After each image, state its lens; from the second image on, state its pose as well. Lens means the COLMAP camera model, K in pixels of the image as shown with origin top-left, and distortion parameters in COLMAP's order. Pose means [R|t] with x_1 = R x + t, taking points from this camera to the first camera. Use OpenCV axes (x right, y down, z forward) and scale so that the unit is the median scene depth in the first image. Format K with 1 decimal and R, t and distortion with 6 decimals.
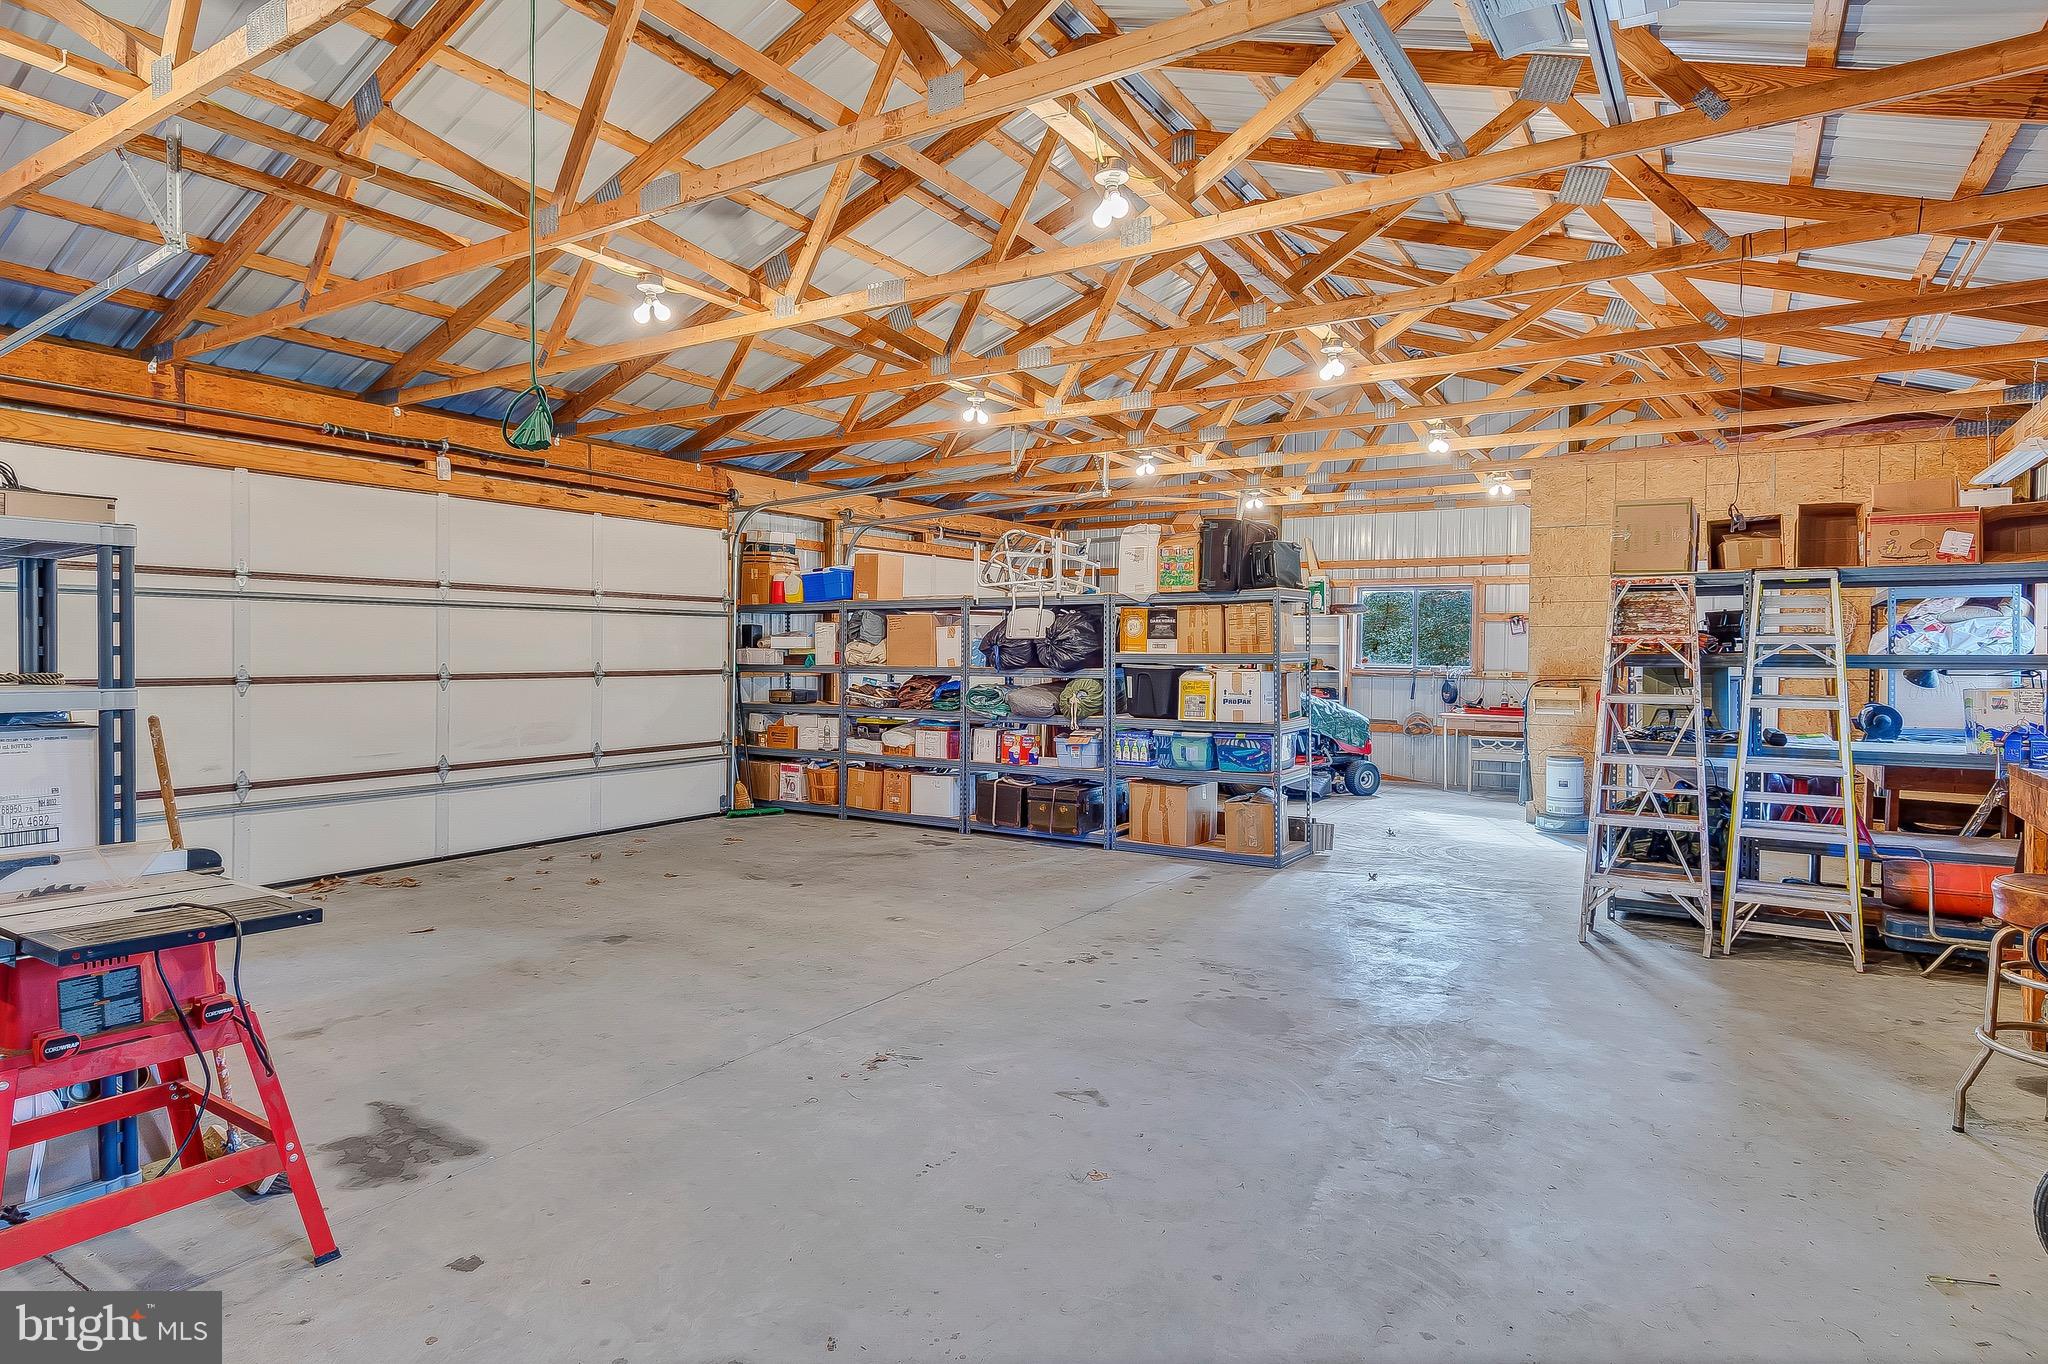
lens RADIAL K [[1113.3, 0, 1030.2], [0, 1113.3, 669.3], [0, 0, 1]] dist [0.010053, -0.003728]
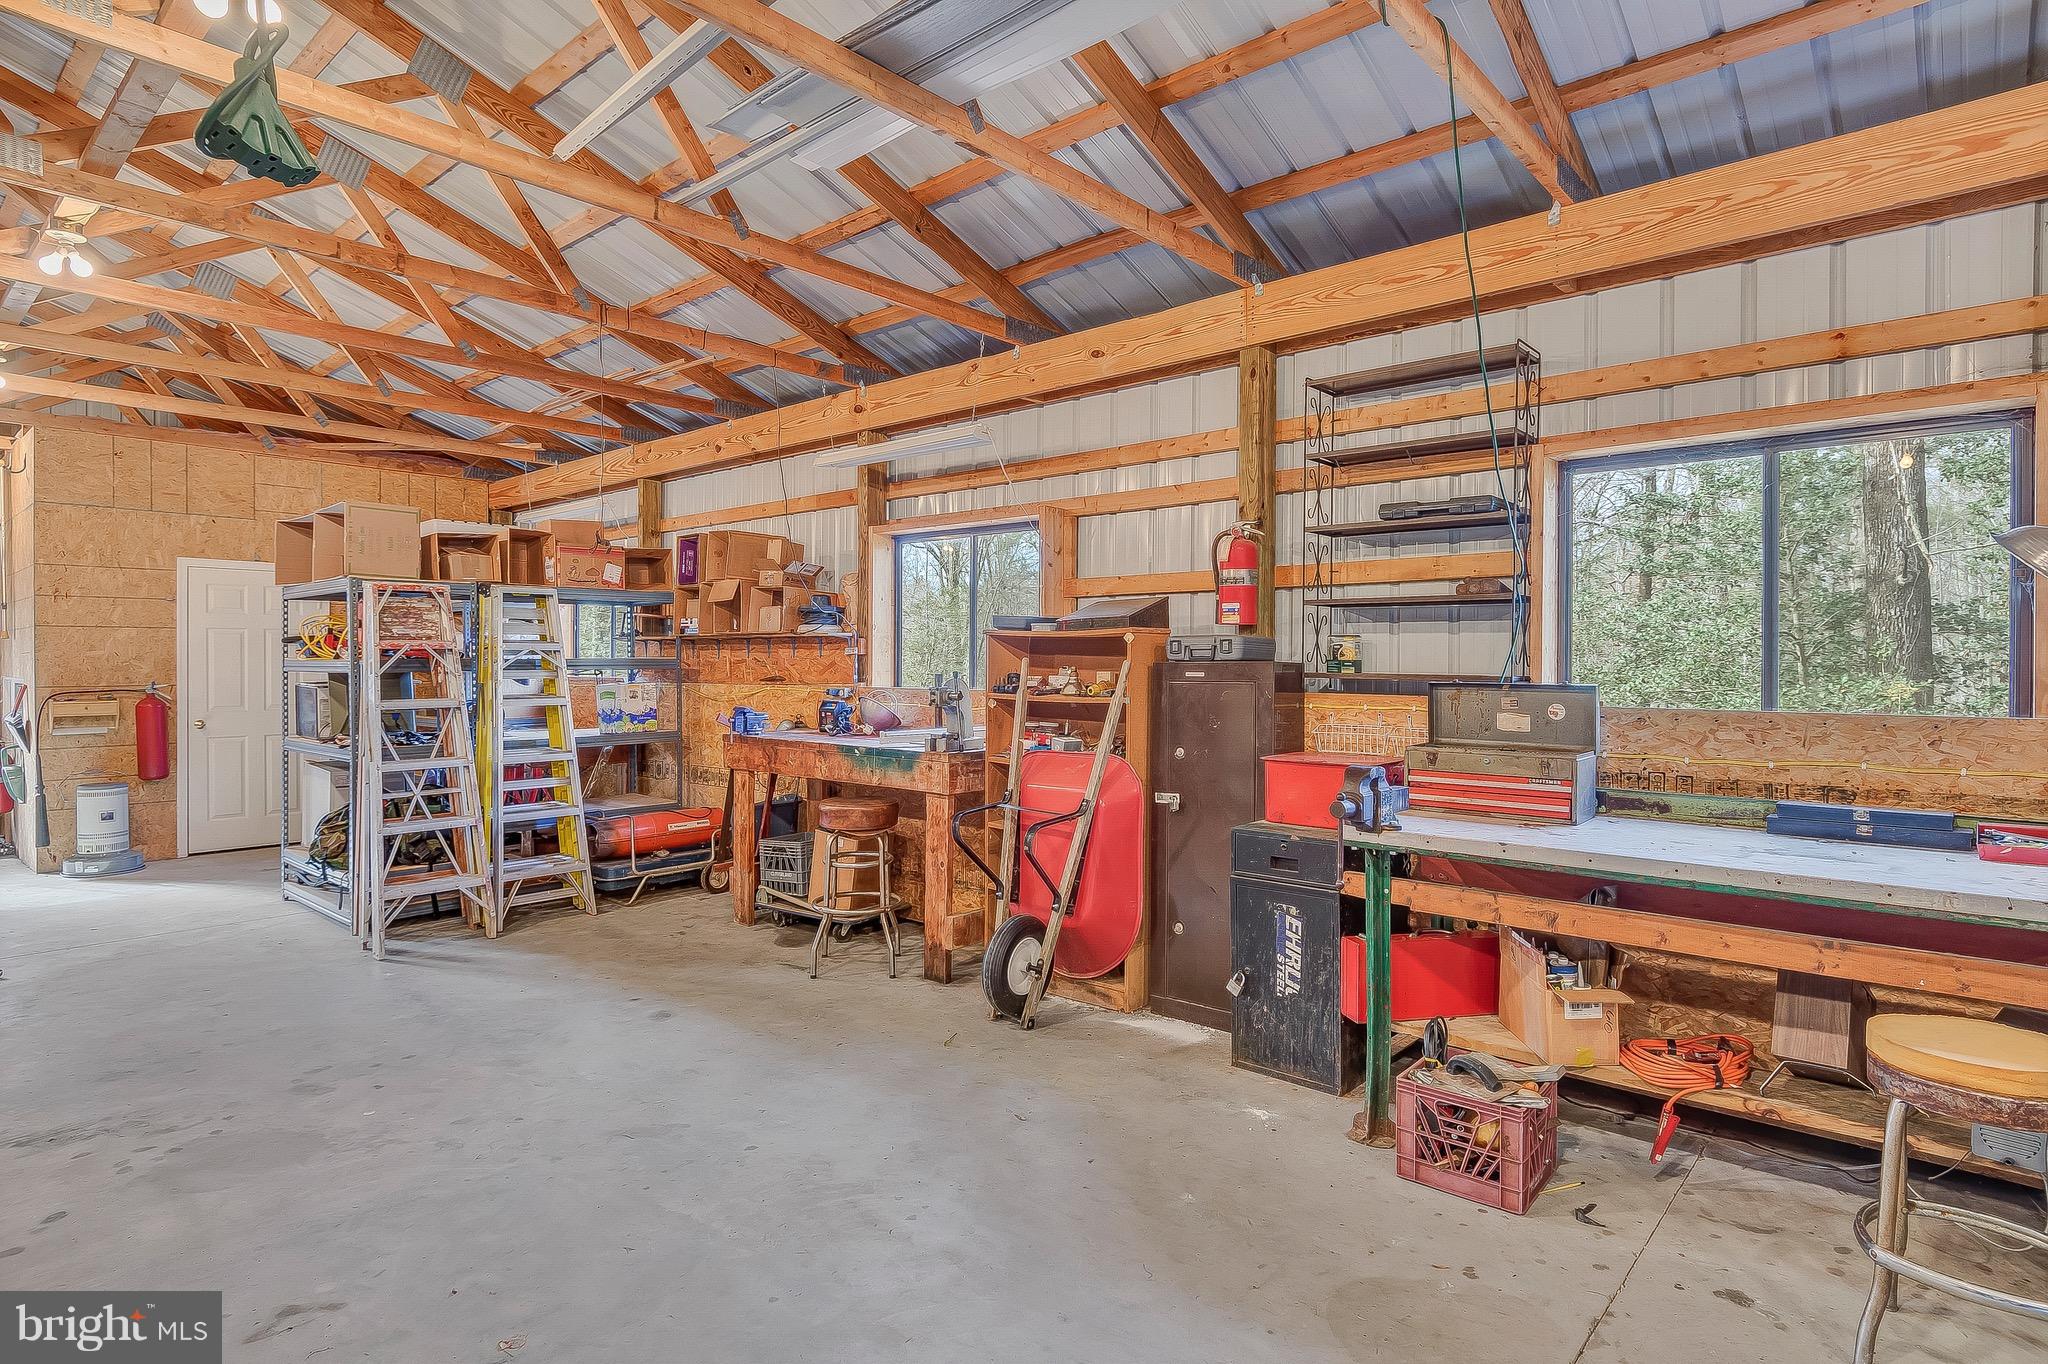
lens RADIAL K [[1113.3, 0, 1028.7], [0, 1113.3, 678.3], [0, 0, 1]] dist [0.010053, -0.003728]
pose [[0.155736, -0.022836, 0.987535, -0.399254], [0.017521, 0.999639, 0.020353, -0.008232], [-0.987643, 0.014133, 0.156080, 0.328747]]
